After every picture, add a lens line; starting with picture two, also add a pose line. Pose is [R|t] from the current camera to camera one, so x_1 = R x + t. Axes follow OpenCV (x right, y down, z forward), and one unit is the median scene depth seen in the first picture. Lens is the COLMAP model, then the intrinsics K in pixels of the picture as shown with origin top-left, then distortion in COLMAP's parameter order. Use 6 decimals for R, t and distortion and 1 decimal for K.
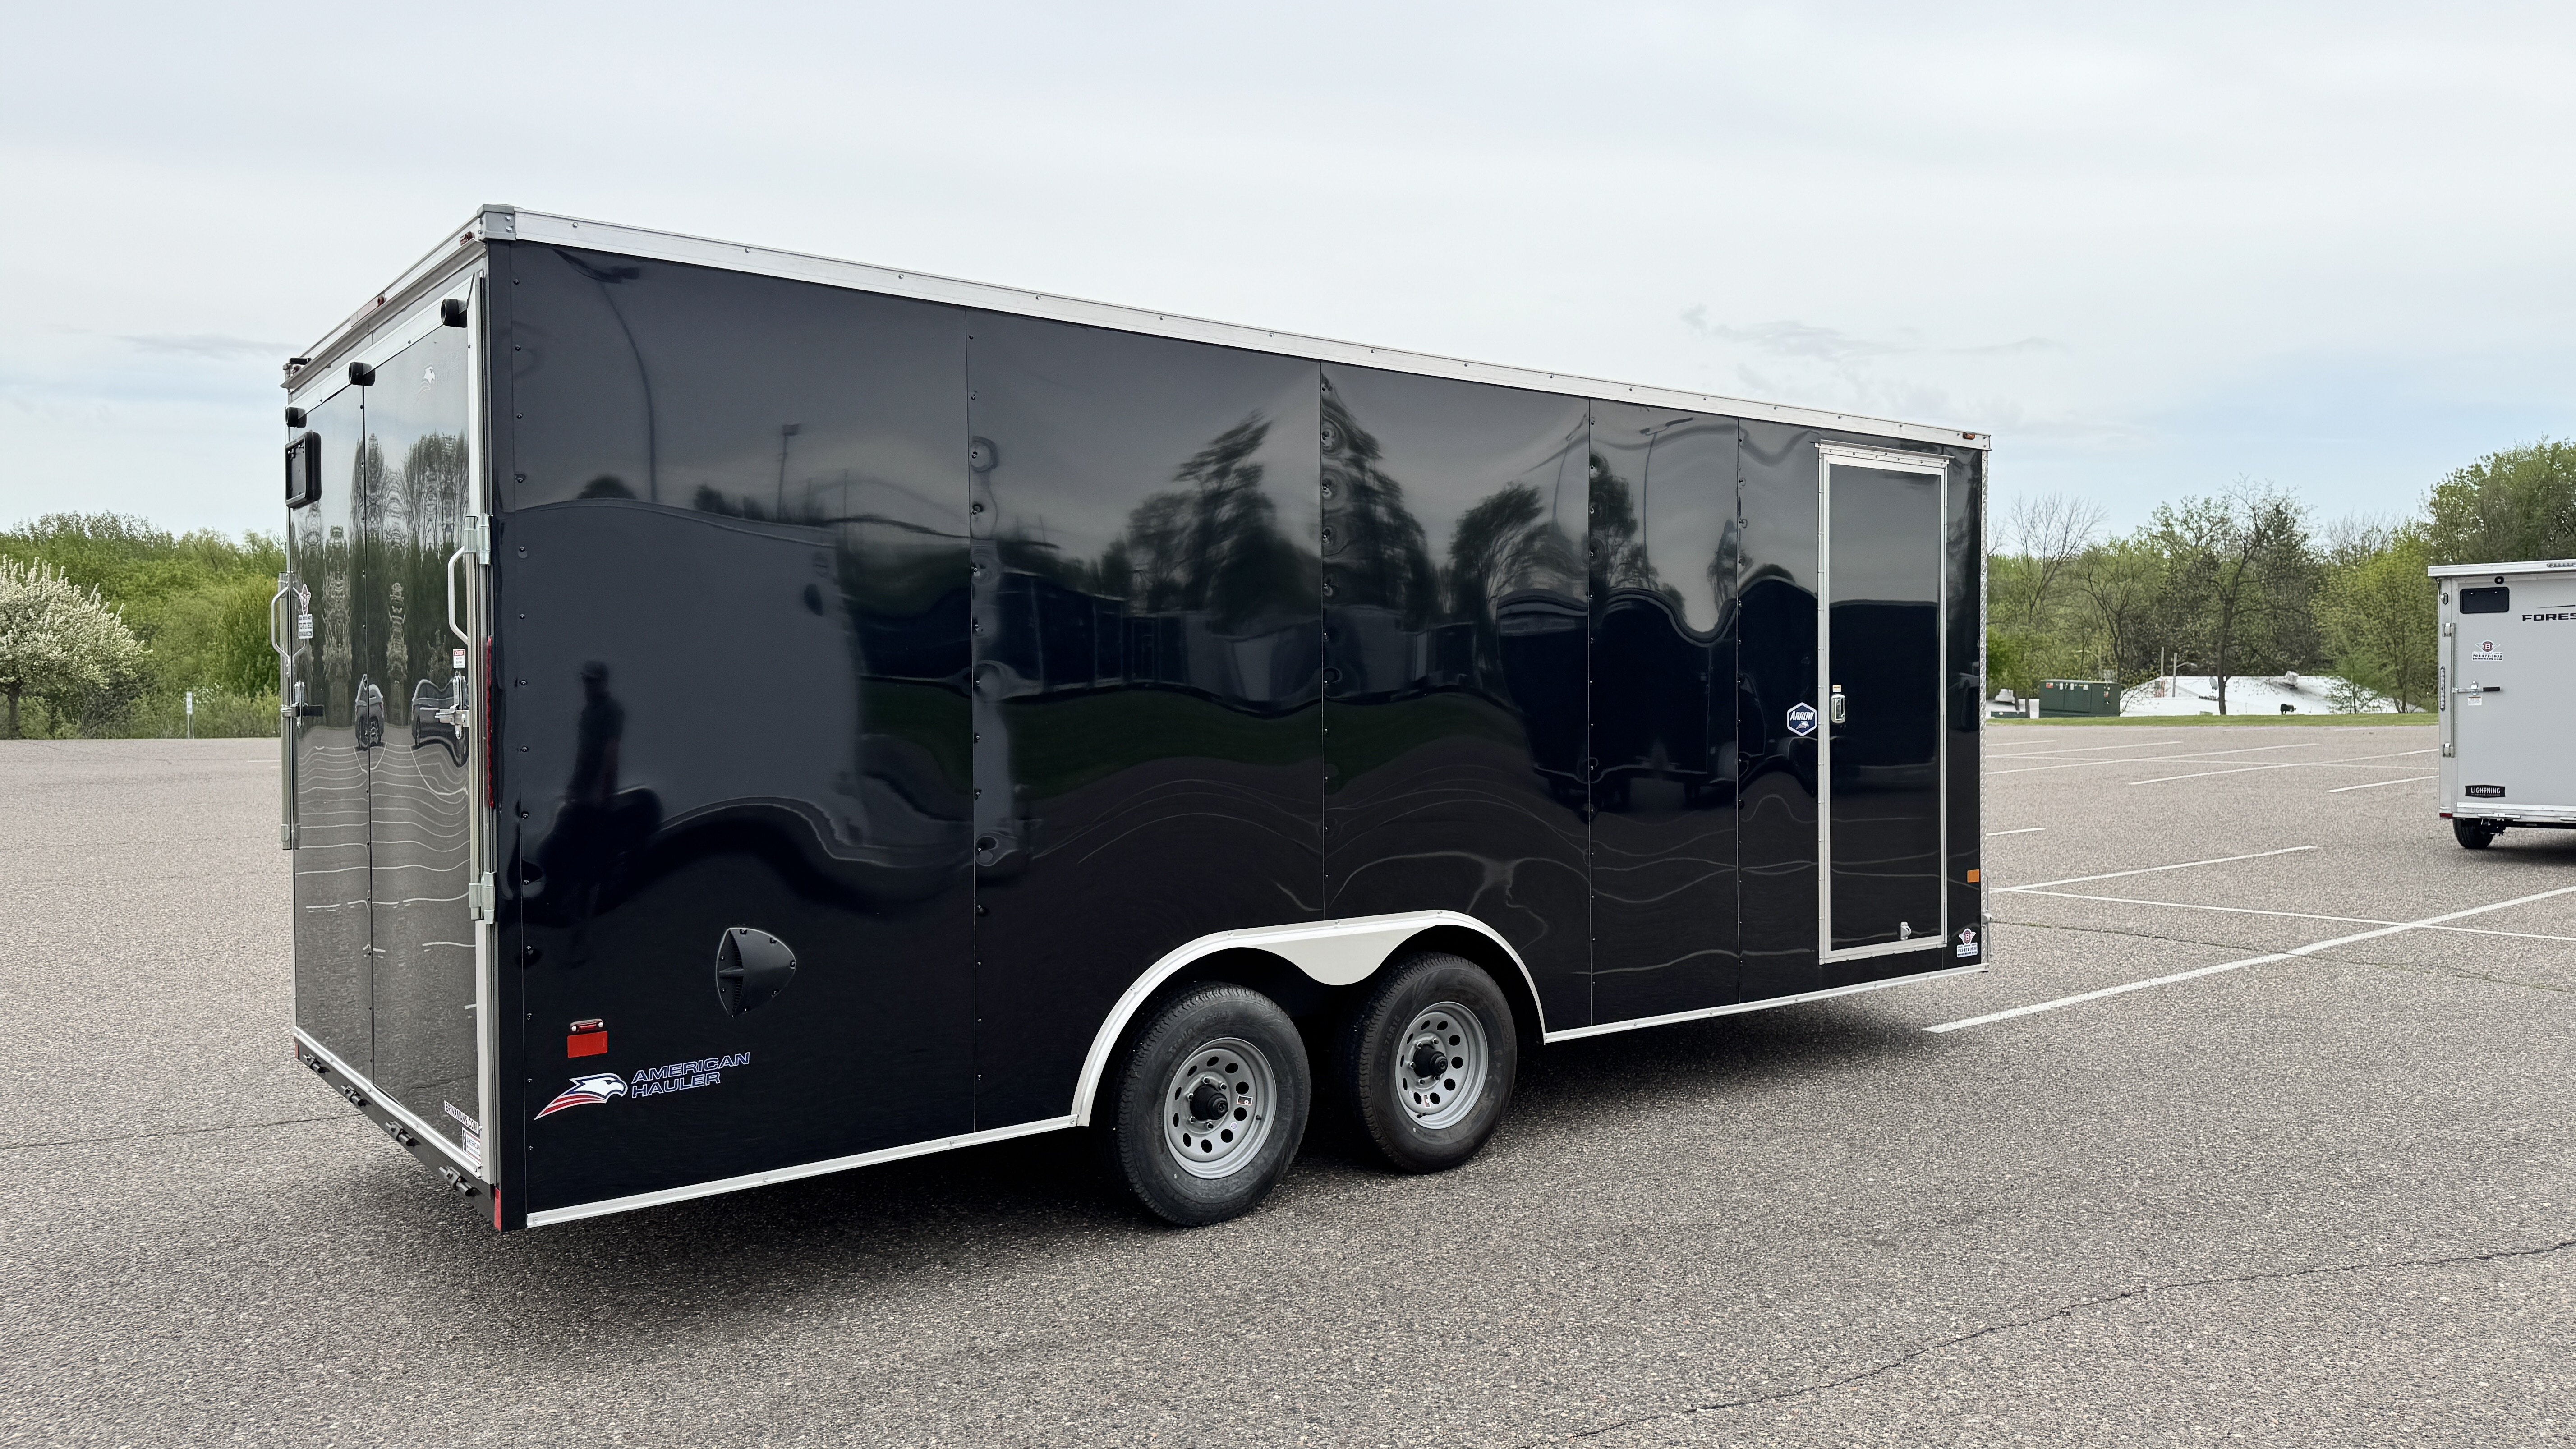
lens RADIAL K [[1807.2, 0, 1302.0], [0, 1807.2, 723.8], [0, 0, 1]] dist [0.071507, -0.088816]
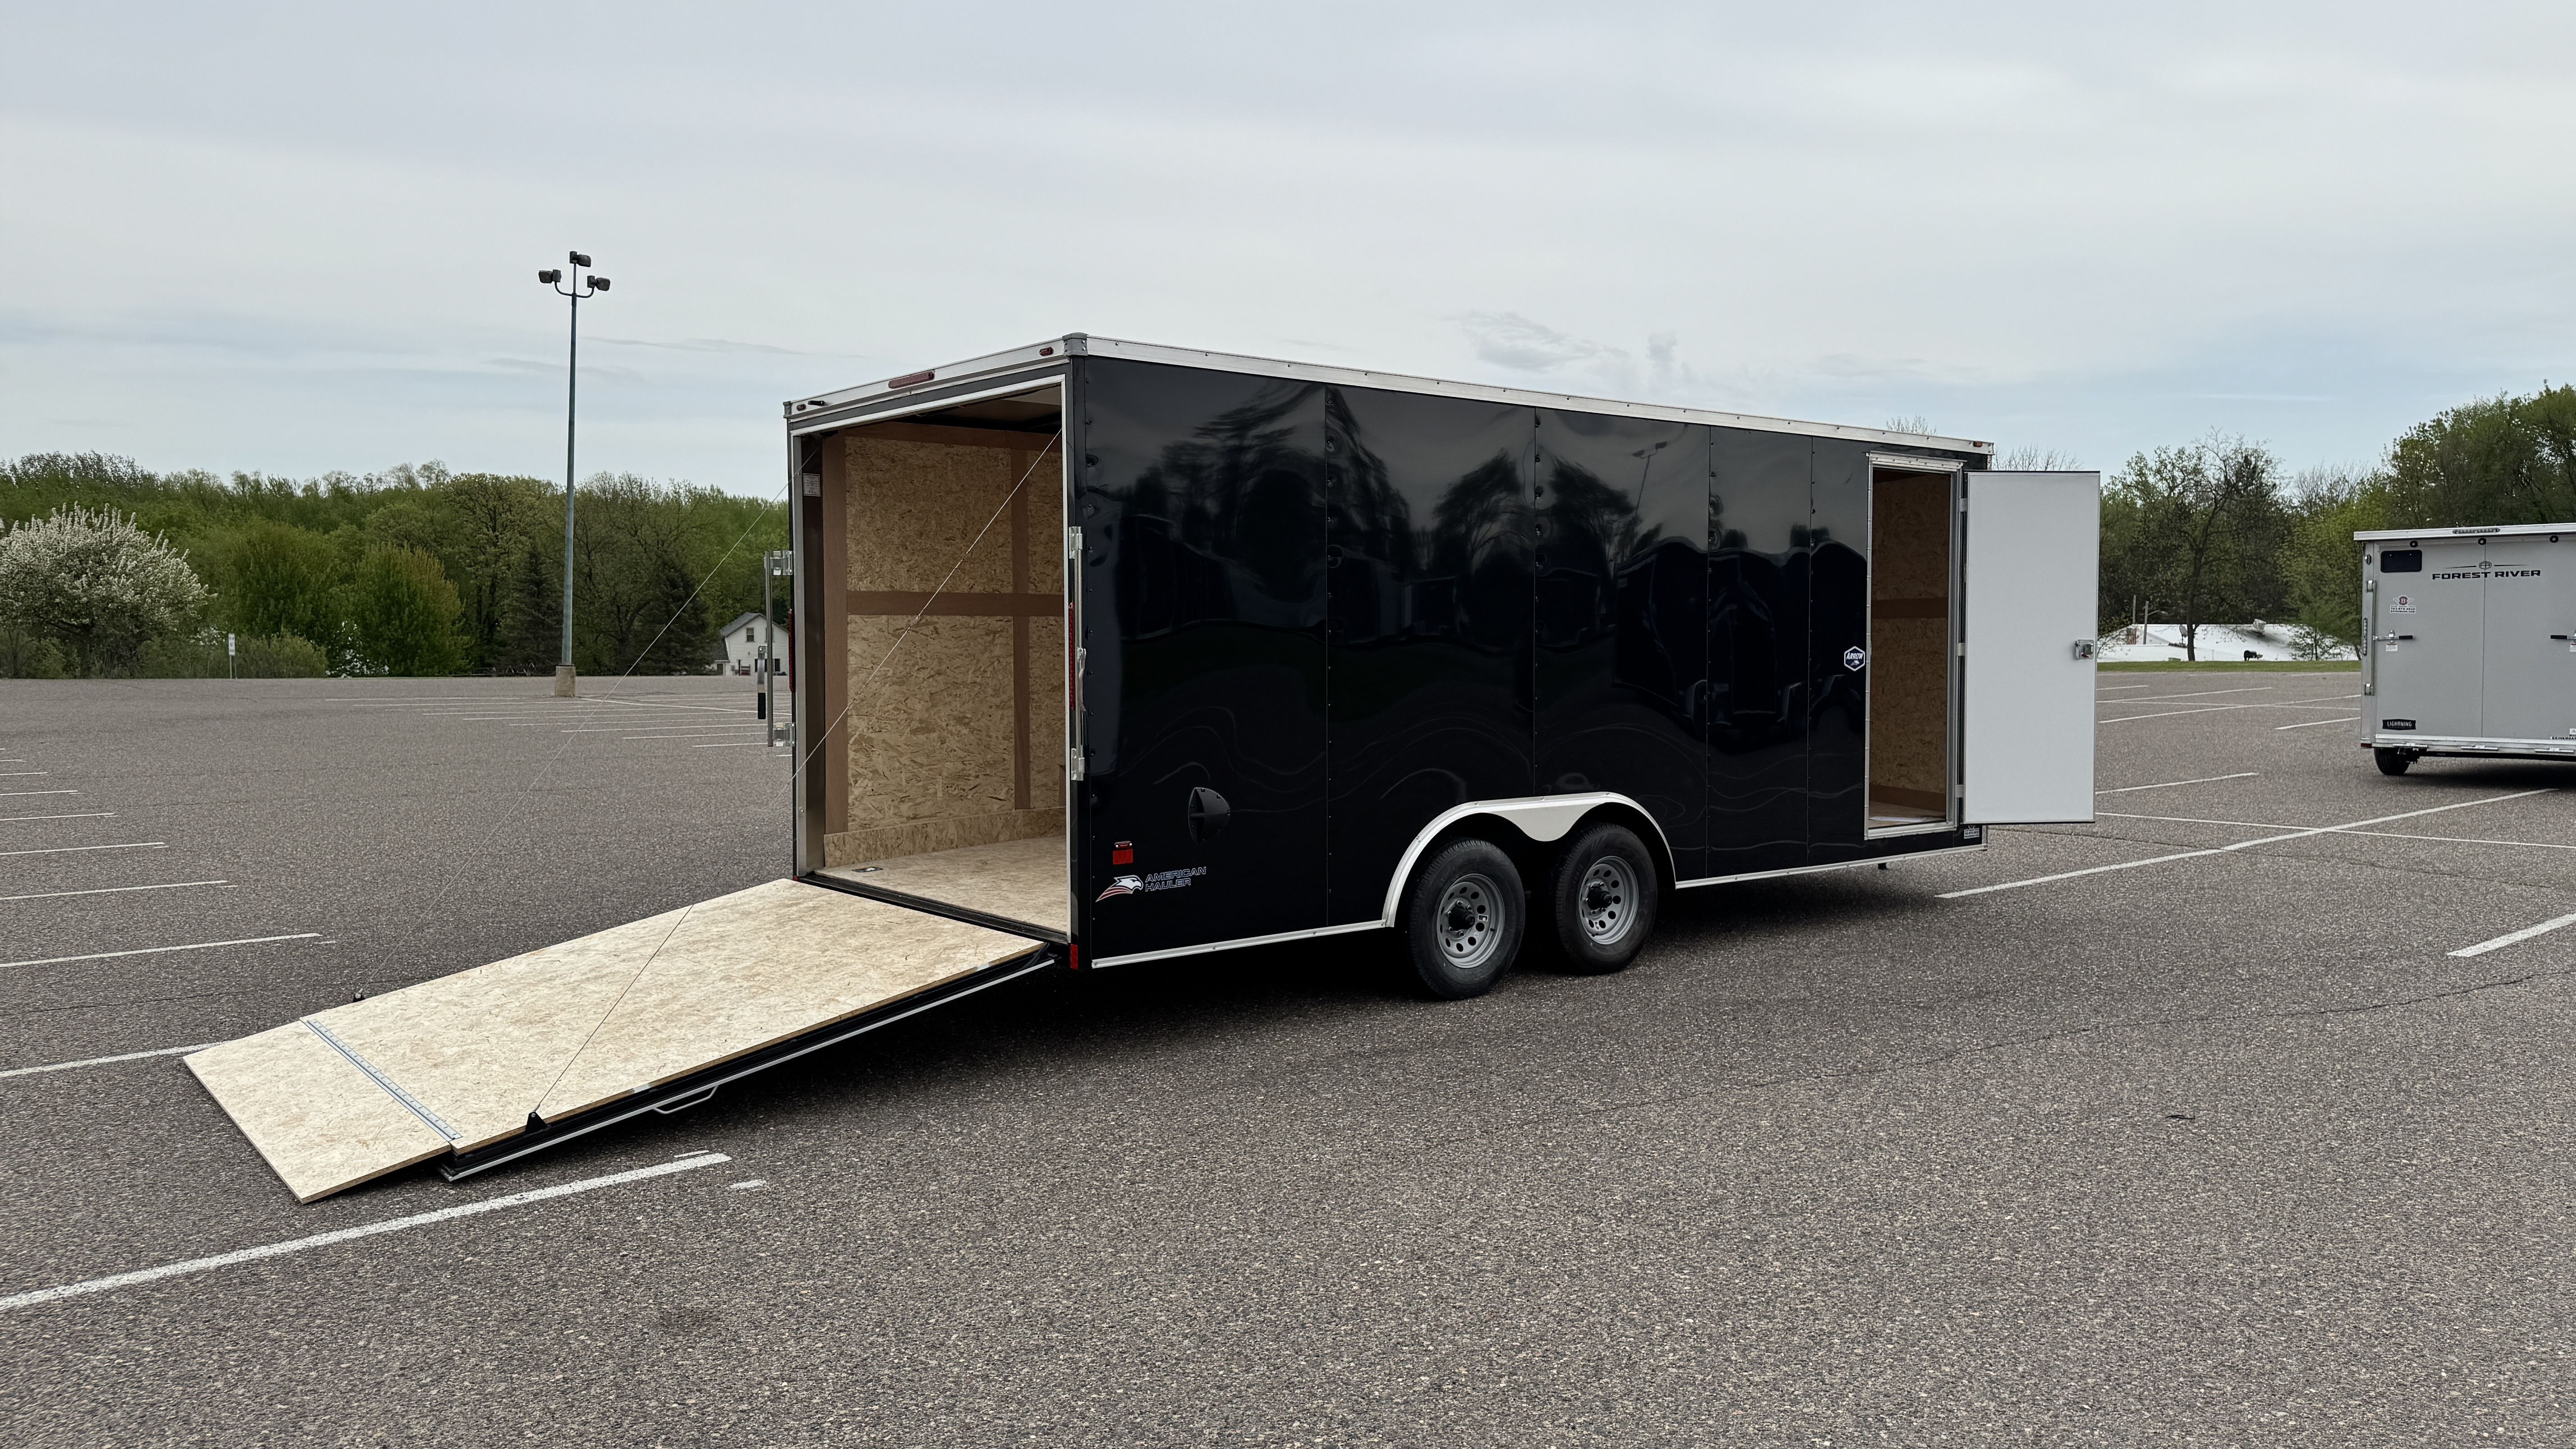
lens RADIAL K [[1807.2, 0, 1304.5], [0, 1807.2, 705.5], [0, 0, 1]] dist [0.071507, -0.088816]
pose [[0.999904, 0.002310, 0.013669, -0.142021], [-0.002585, 0.999794, 0.020113, 0.006046], [-0.013620, -0.020147, 0.999704, -0.324795]]
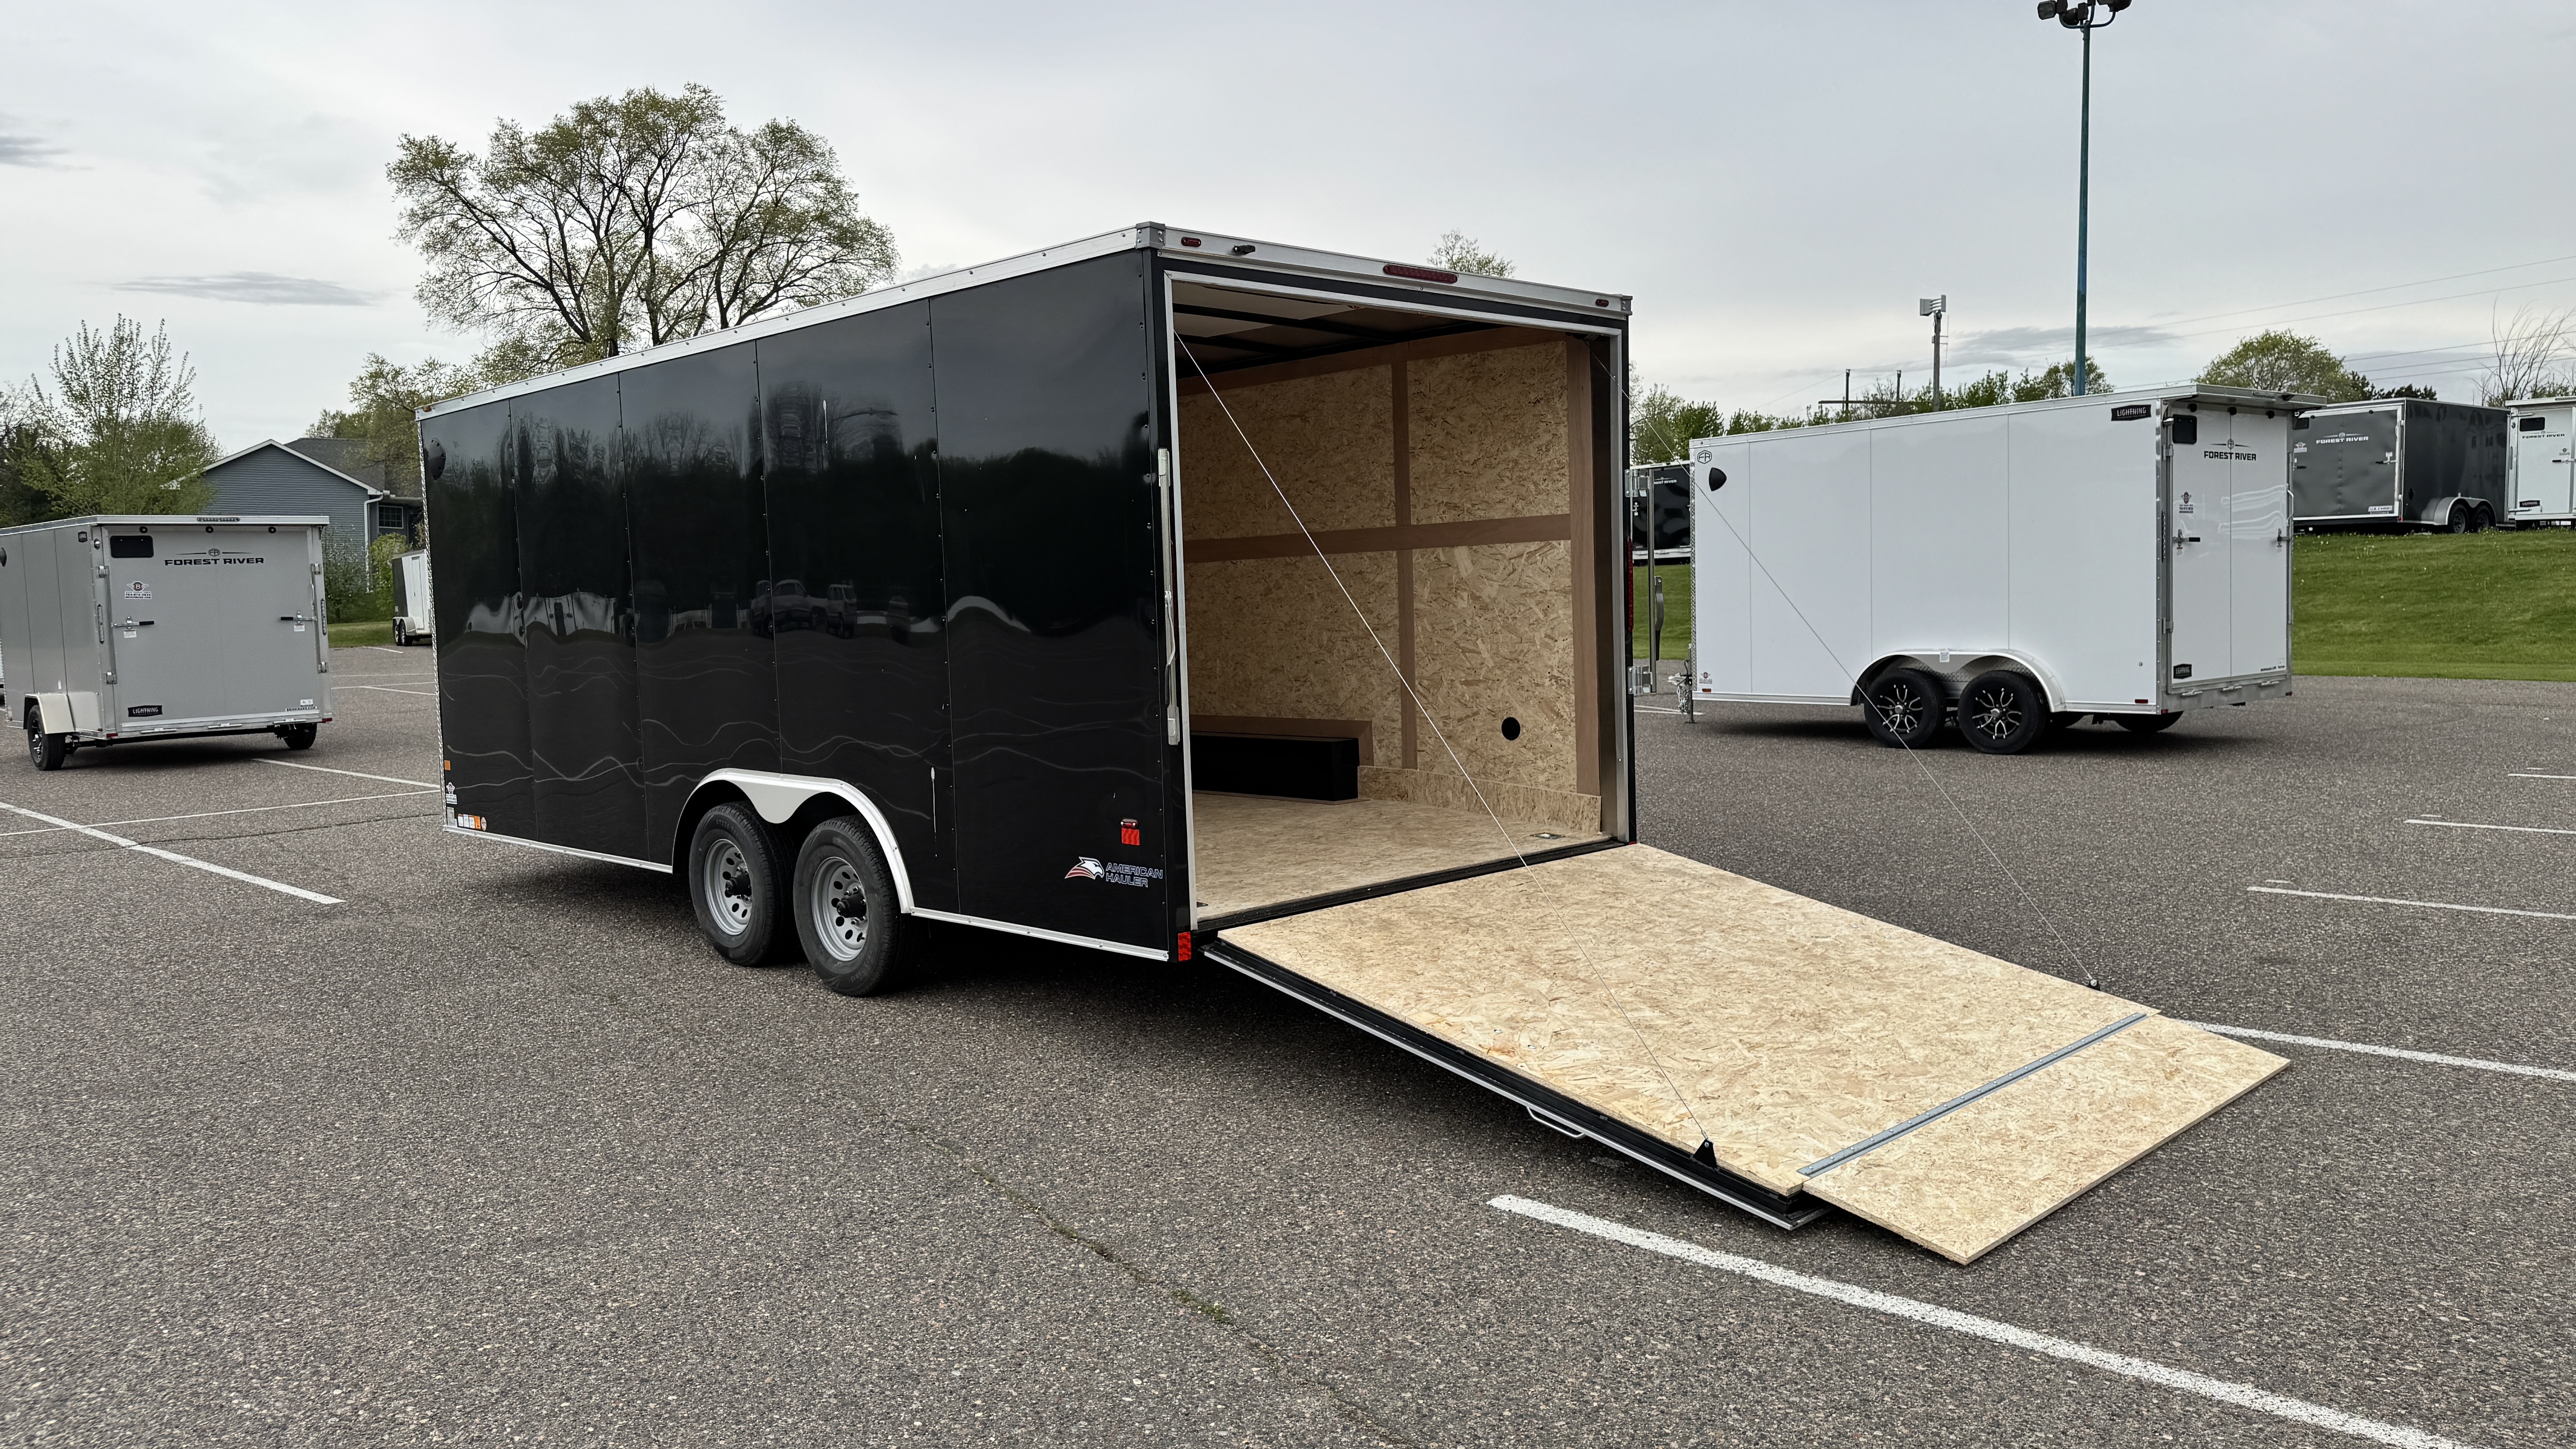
lens RADIAL K [[1807.2, 0, 1262.8], [0, 1807.2, 703.9], [0, 0, 1]] dist [0.071507, -0.088816]
pose [[-0.102398, -0.055593, 0.993189, -1.188883], [0.051067, 0.996827, 0.061061, -0.005248], [-0.993432, 0.056972, -0.099234, 0.836206]]
